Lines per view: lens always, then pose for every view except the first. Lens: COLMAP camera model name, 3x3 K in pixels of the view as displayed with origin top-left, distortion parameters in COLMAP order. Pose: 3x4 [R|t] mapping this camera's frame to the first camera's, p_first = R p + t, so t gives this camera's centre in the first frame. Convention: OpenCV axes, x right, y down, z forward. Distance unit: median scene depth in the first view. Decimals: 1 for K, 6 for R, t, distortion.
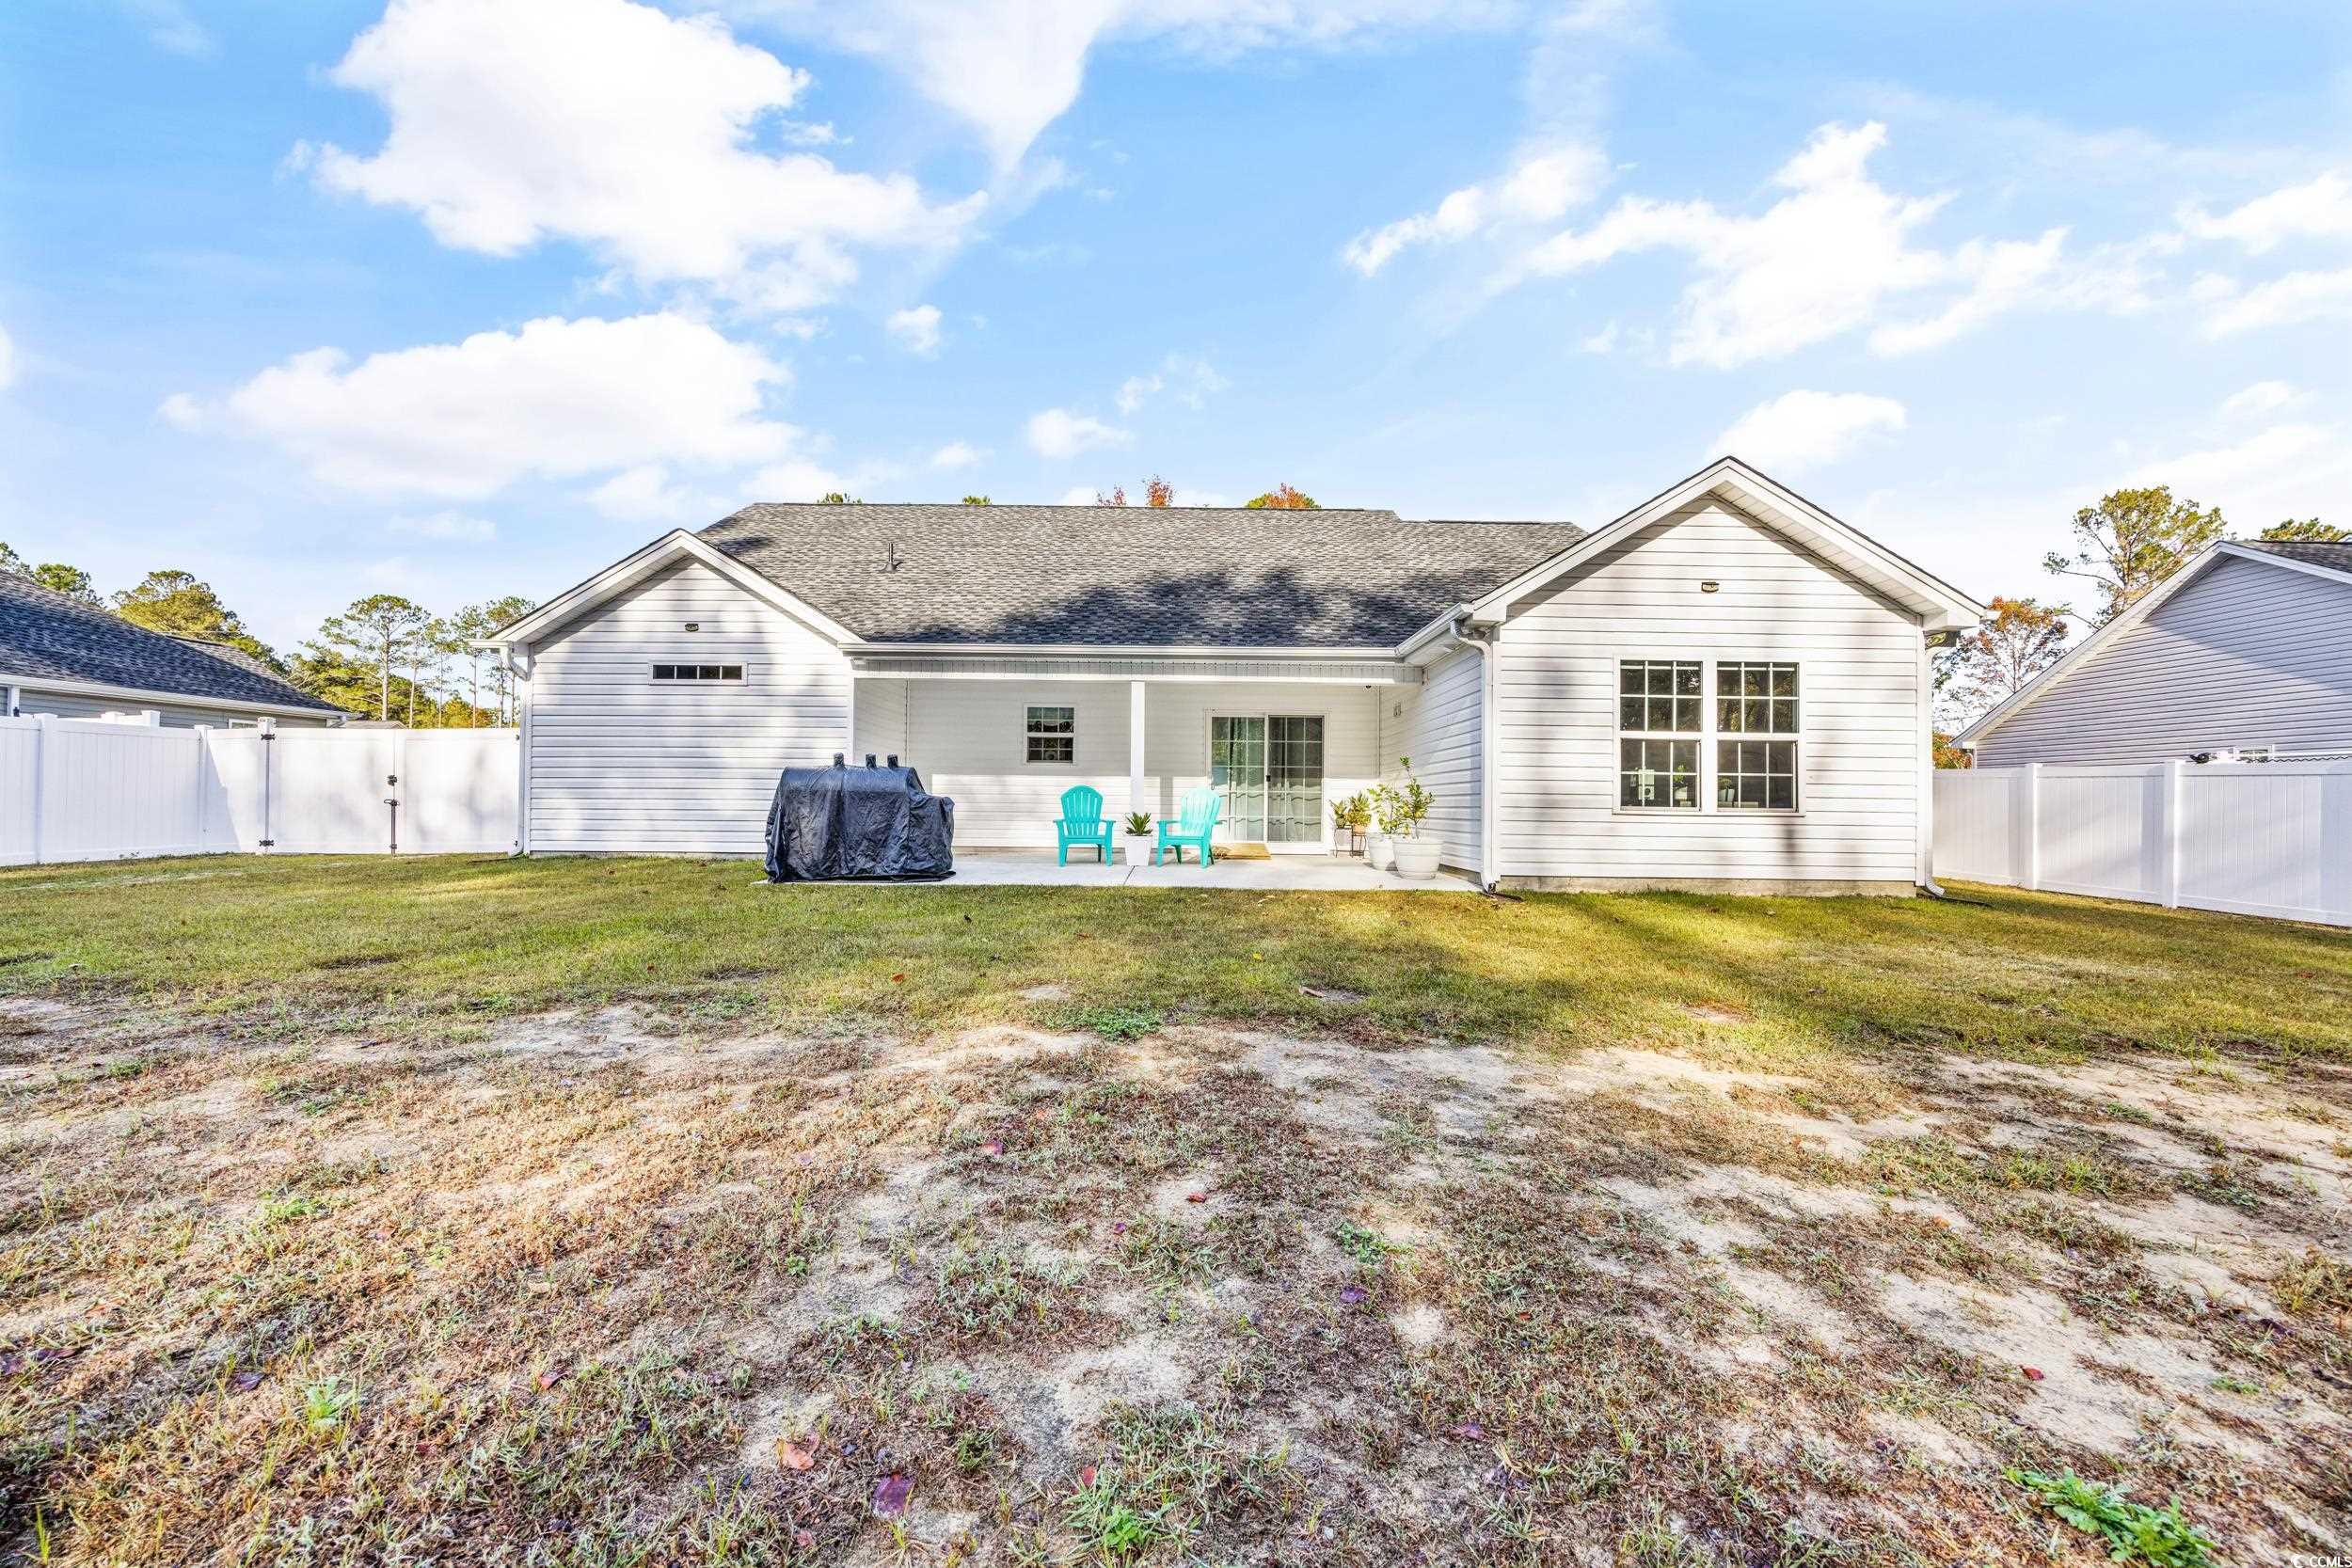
lens RADIAL K [[896.5, 0, 1176.0], [0, 896.5, 784.0], [0, 0, 1]] dist [-0.000920, 0.000096]
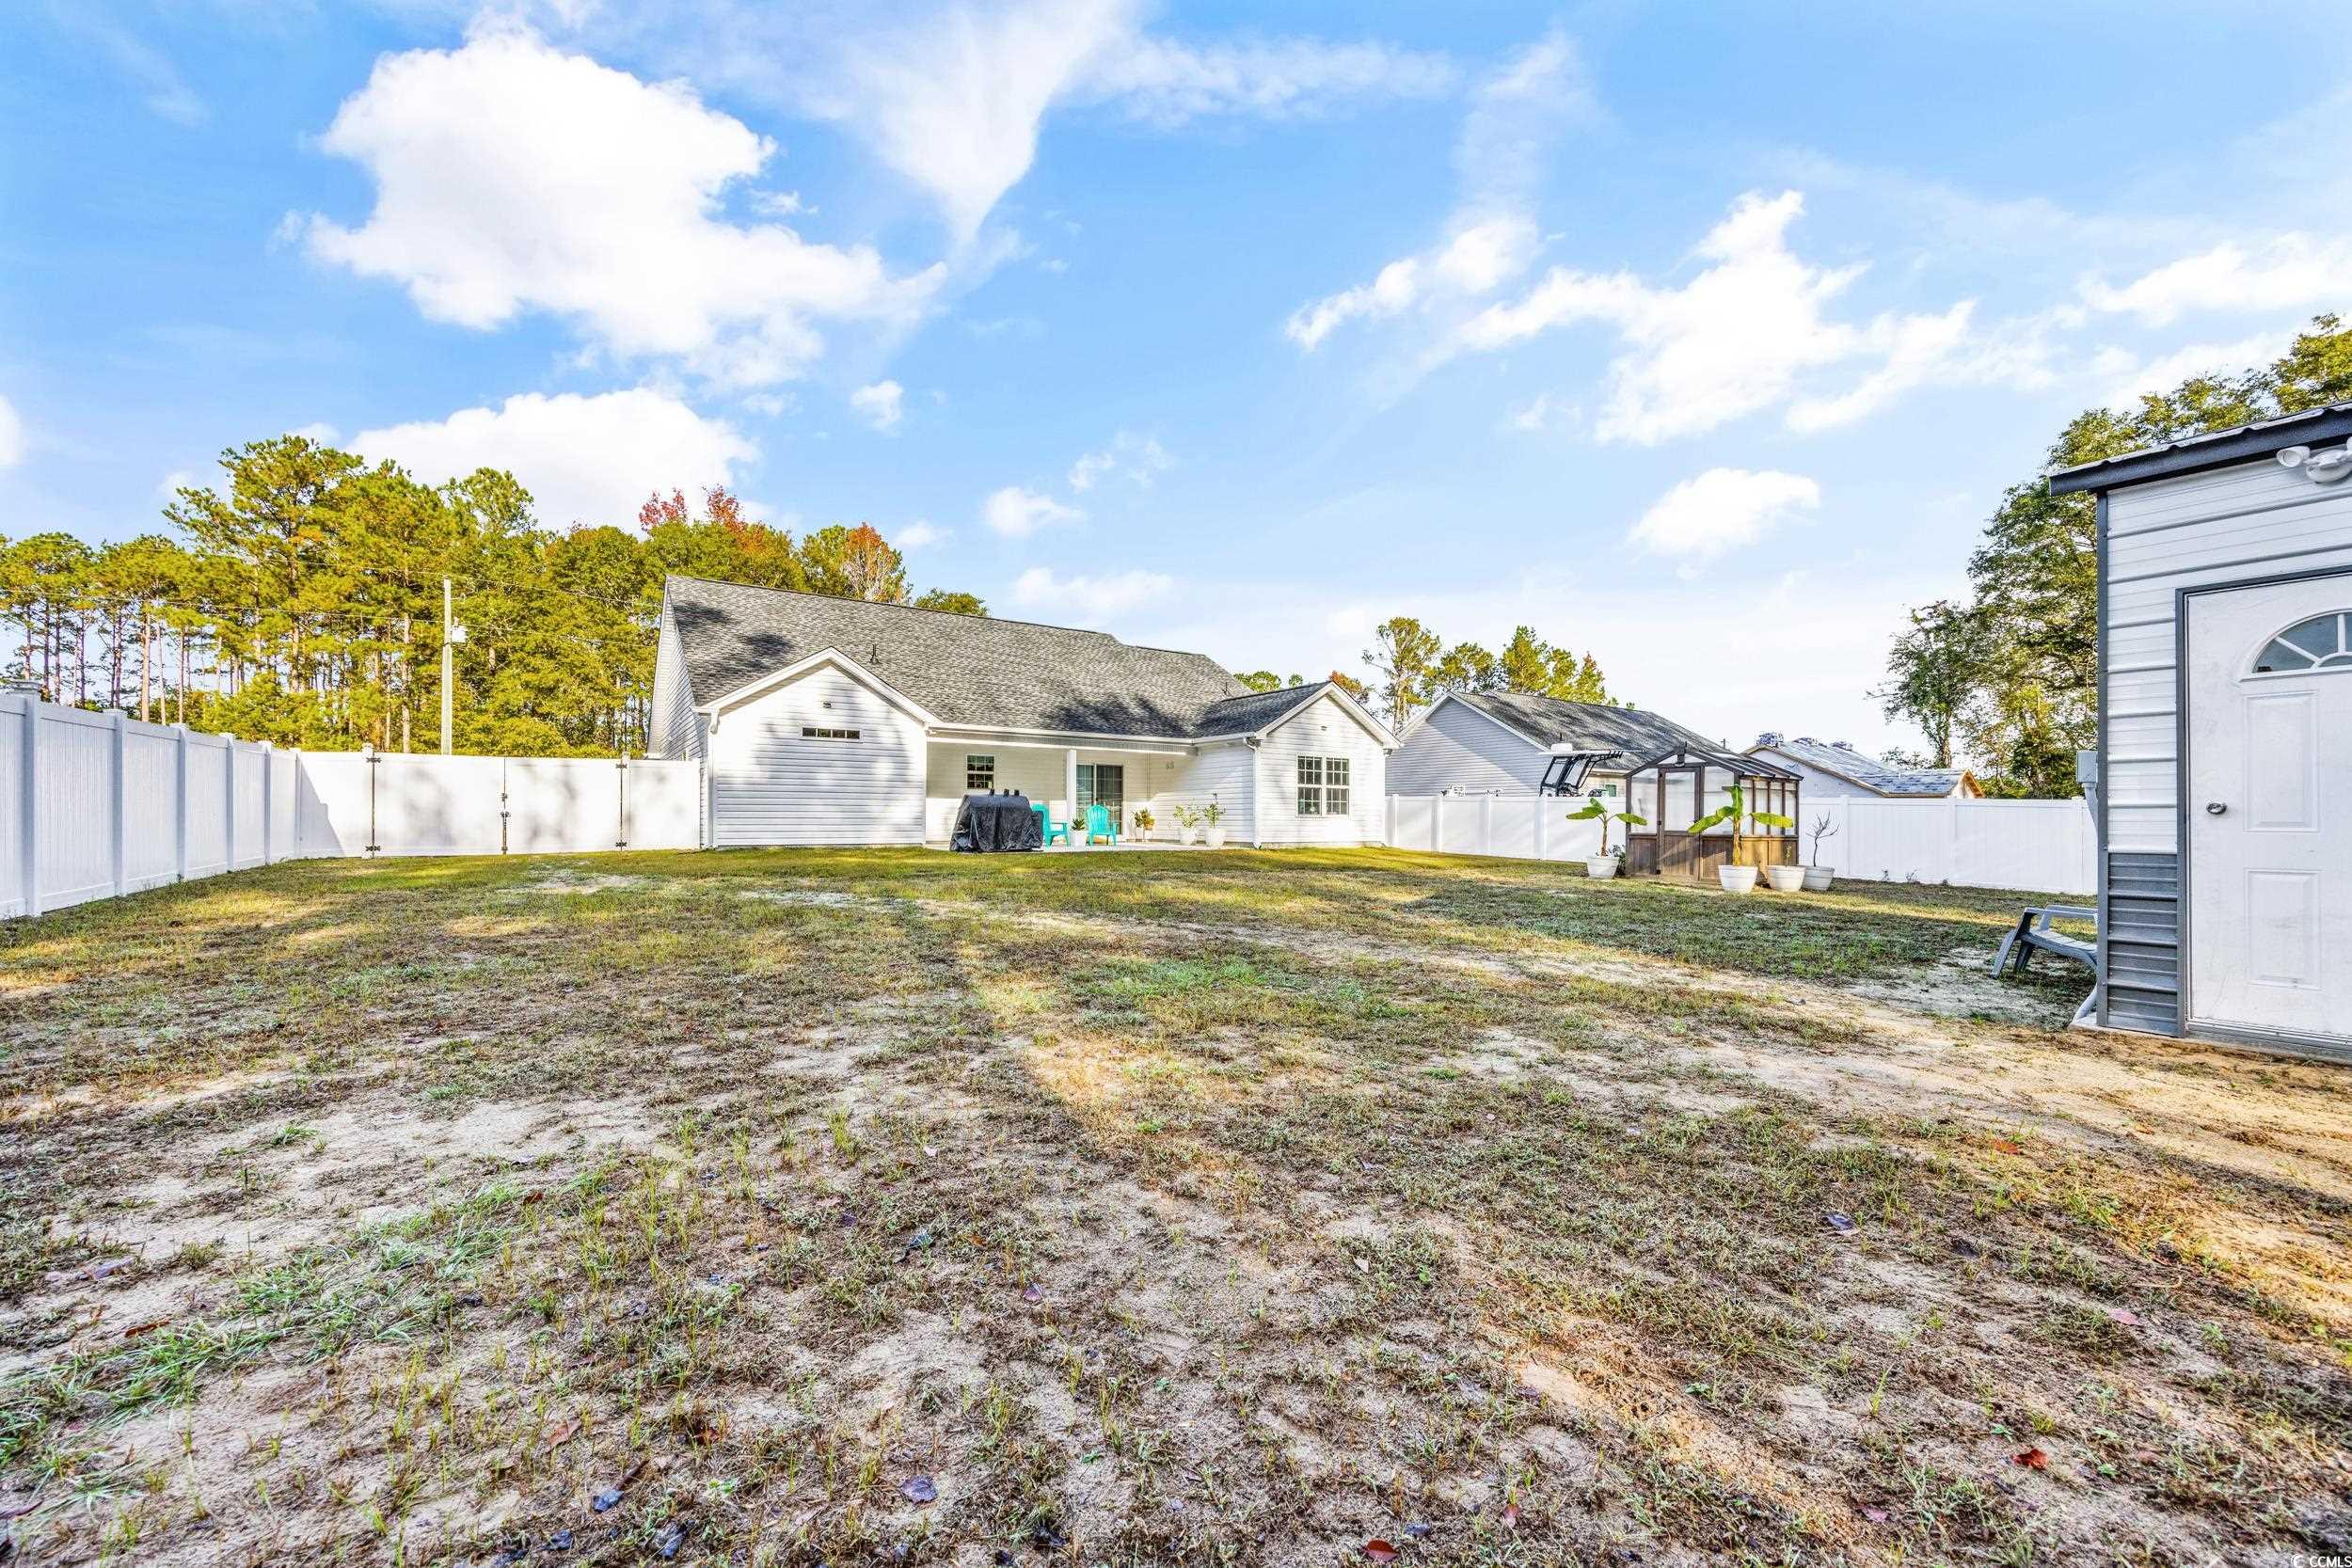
lens RADIAL K [[904.4, 0, 1174.8], [0, 904.4, 806.0], [0, 0, 1]] dist [0.001515, 0.000260]
pose [[0.834128, 0.001282, 0.551570, -0.794393], [-0.008077, 0.999918, 0.009890, -0.012457], [-0.551512, -0.012705, 0.834070, -0.623525]]
